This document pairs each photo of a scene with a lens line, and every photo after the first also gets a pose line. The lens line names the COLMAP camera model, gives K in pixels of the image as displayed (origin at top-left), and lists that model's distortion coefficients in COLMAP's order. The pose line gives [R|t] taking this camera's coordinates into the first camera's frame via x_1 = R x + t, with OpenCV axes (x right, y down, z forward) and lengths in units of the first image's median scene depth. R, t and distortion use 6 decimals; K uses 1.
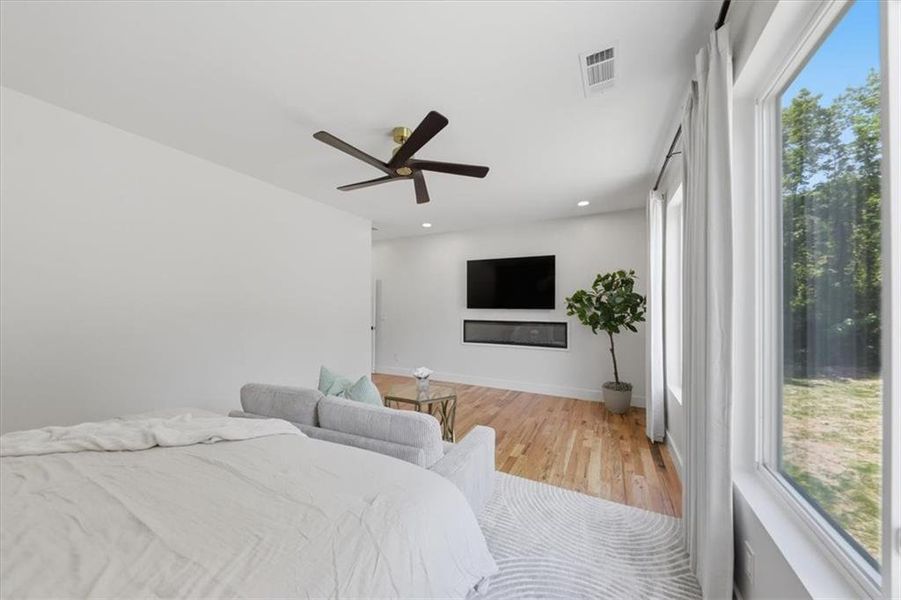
lens RADIAL K [[312.3, 0, 447.2], [0, 312.3, 304.6], [0, 0, 1]] dist [0.026726, -0.011871]
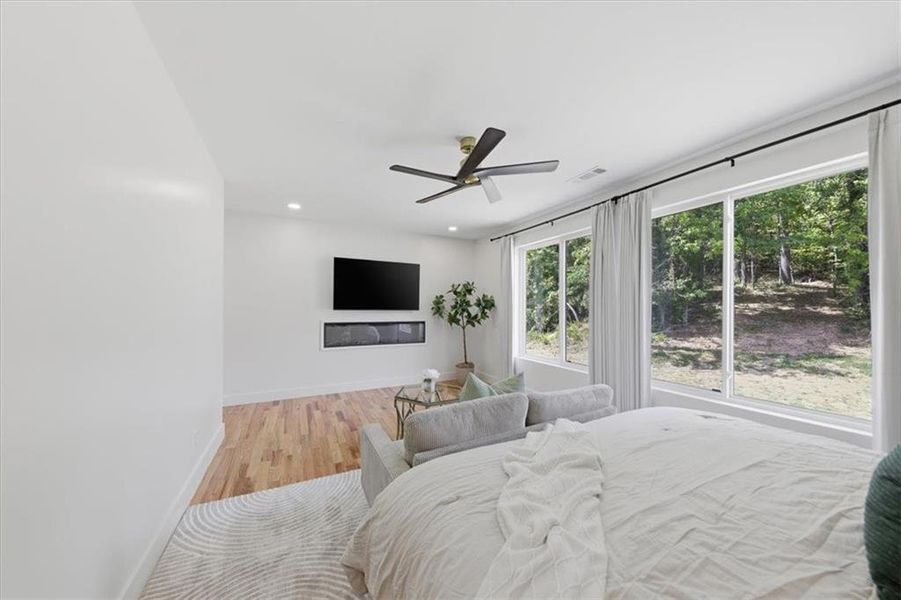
lens RADIAL K [[312.3, 0, 447.2], [0, 312.3, 304.6], [0, 0, 1]] dist [0.026726, -0.011871]
pose [[0.595961, 0.012691, 0.802913, -0.530532], [-0.003779, 0.999908, -0.013000, 0.009150], [-0.803005, 0.004713, 0.595954, 0.215678]]
